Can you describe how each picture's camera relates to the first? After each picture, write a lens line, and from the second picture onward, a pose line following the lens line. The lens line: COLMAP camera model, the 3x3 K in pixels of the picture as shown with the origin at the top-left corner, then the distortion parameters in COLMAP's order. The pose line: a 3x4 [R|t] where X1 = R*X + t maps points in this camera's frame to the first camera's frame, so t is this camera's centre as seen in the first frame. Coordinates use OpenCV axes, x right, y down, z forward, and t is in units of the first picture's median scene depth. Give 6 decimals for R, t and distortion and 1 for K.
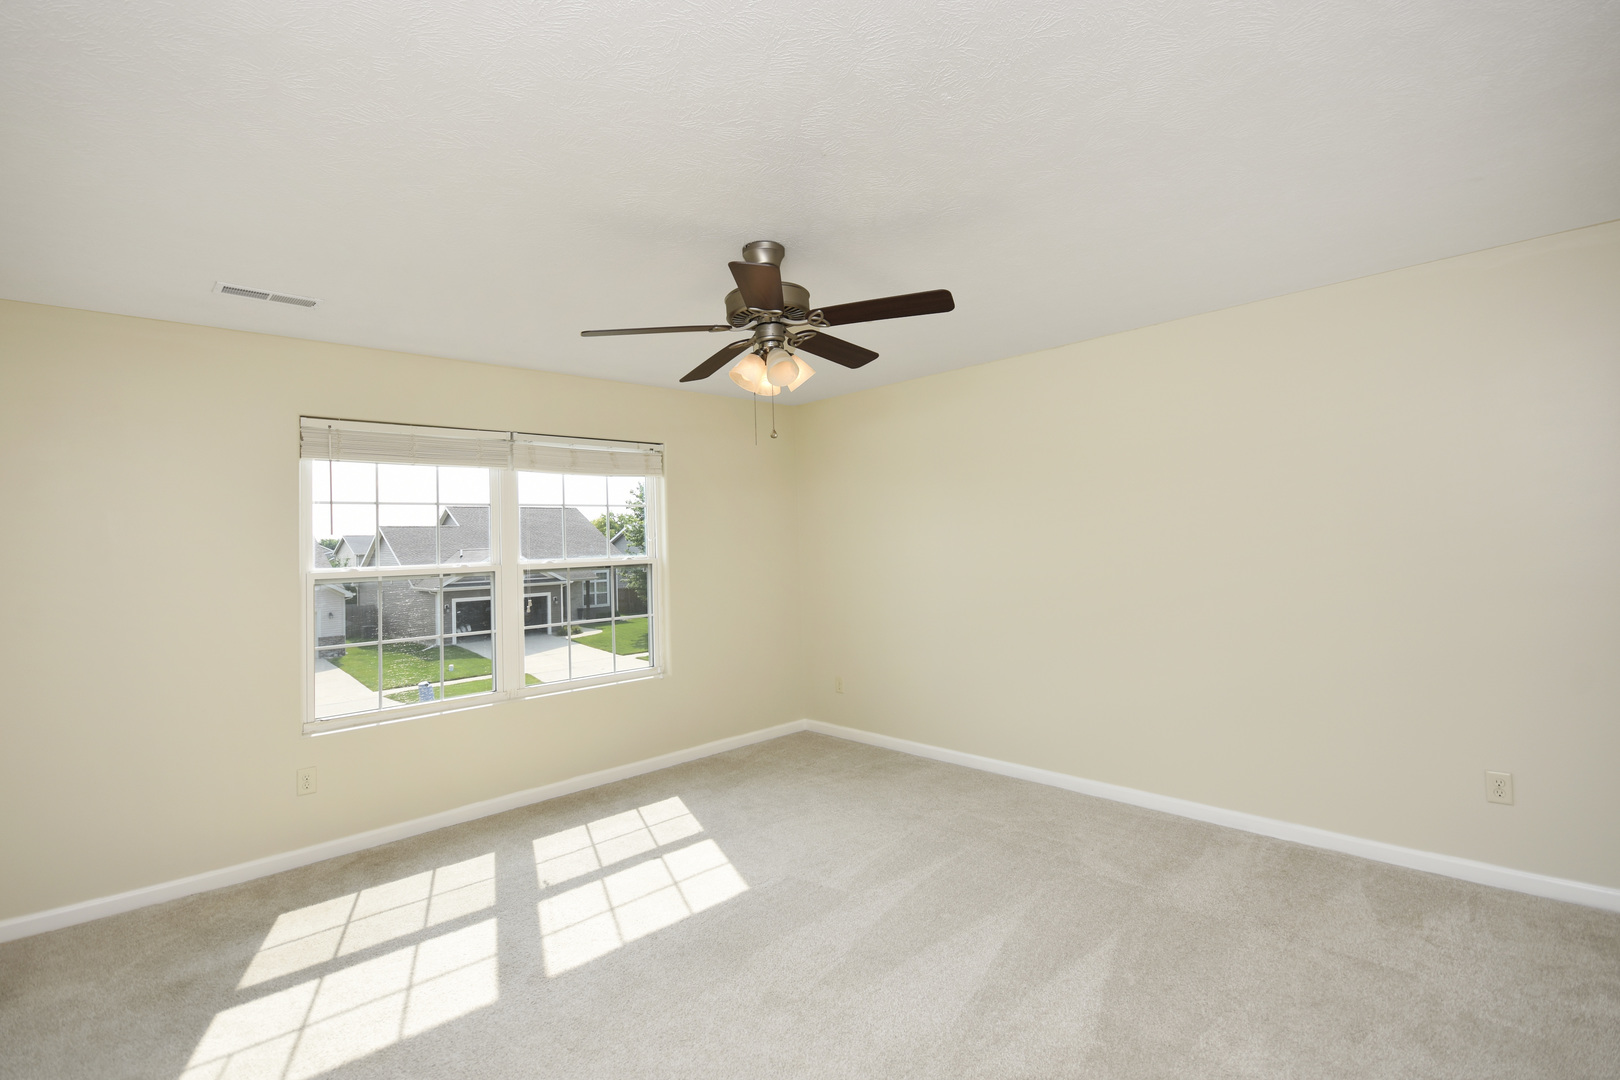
lens RADIAL K [[716.1, 0, 816.9], [0, 716.1, 534.5], [0, 0, 1]] dist [-0.000062, -0.000102]
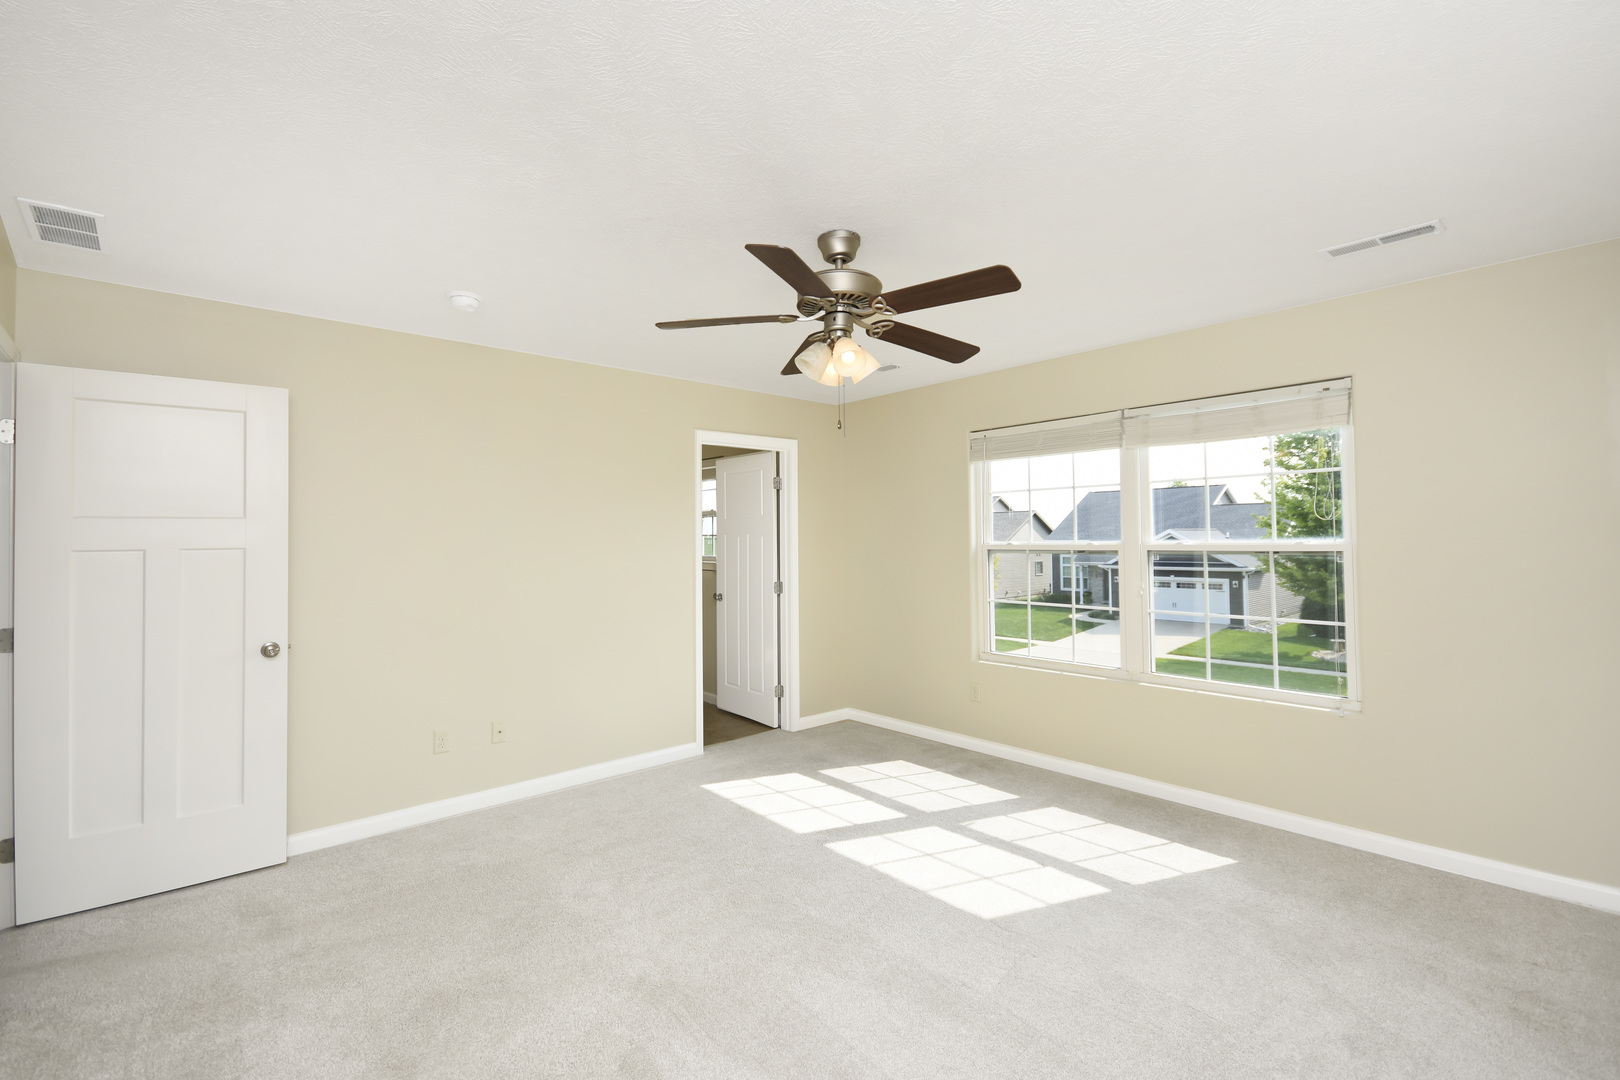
lens RADIAL K [[716.1, 0, 816.9], [0, 716.1, 534.5], [0, 0, 1]] dist [-0.000062, -0.000102]
pose [[-0.011947, 0.023791, -0.999646, 0.720297], [0.020071, 0.999521, 0.023549, -0.004393], [0.999727, -0.019783, -0.012419, 0.748862]]
